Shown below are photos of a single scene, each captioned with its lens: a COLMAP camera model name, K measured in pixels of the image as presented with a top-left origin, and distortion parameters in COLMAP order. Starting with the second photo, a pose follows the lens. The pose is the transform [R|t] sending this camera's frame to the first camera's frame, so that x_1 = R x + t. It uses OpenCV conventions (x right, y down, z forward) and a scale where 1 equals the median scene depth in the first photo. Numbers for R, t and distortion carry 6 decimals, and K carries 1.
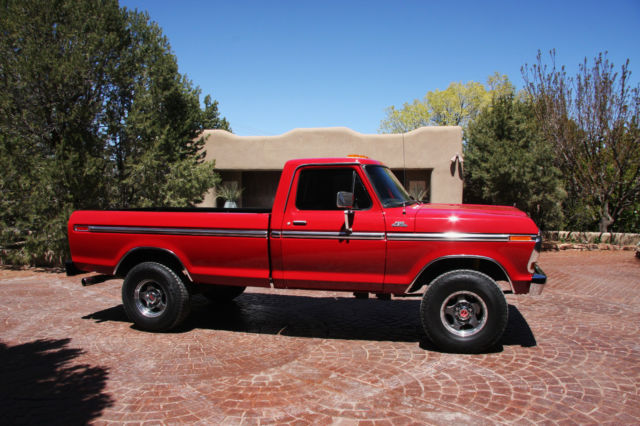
lens RADIAL K [[497.6, 0, 323.2], [0, 497.6, 211.6], [0, 0, 1]] dist [-0.175040, 0.137178]
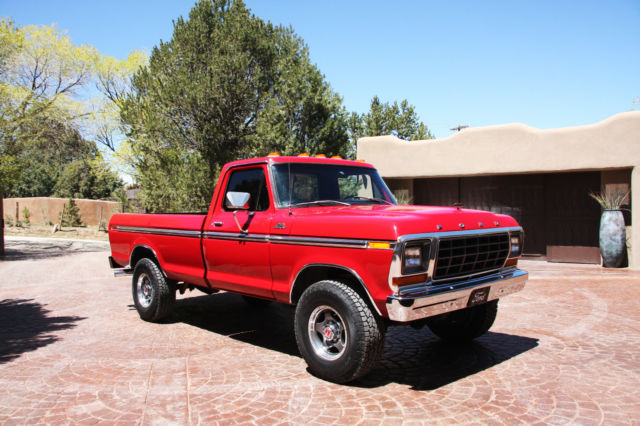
lens RADIAL K [[537.5, 0, 320.0], [0, 537.5, 213.0], [0, 0, 1]] dist [-0.151164, 0.182309]
pose [[0.843481, 0.001142, -0.537158, 0.698433], [-0.014583, 0.999678, -0.020774, 0.019572], [0.536962, 0.025356, 0.843226, 0.190377]]
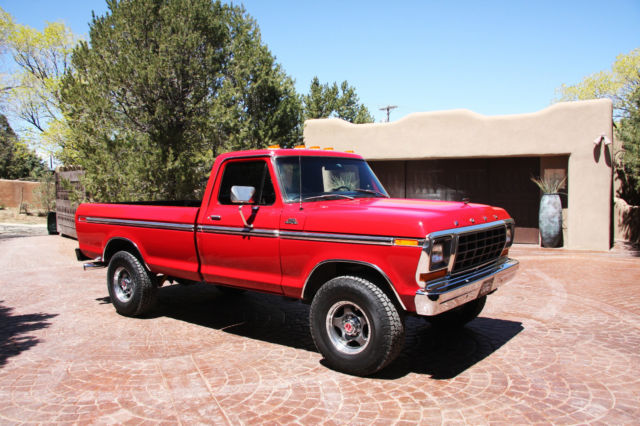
lens RADIAL K [[537.5, 0, 320.0], [0, 537.5, 213.0], [0, 0, 1]] dist [-0.151164, 0.182309]
pose [[0.913467, 0.016467, -0.406580, 0.562084], [-0.008997, 0.999754, 0.020279, -0.009788], [0.406814, -0.014867, 0.913390, 0.113258]]
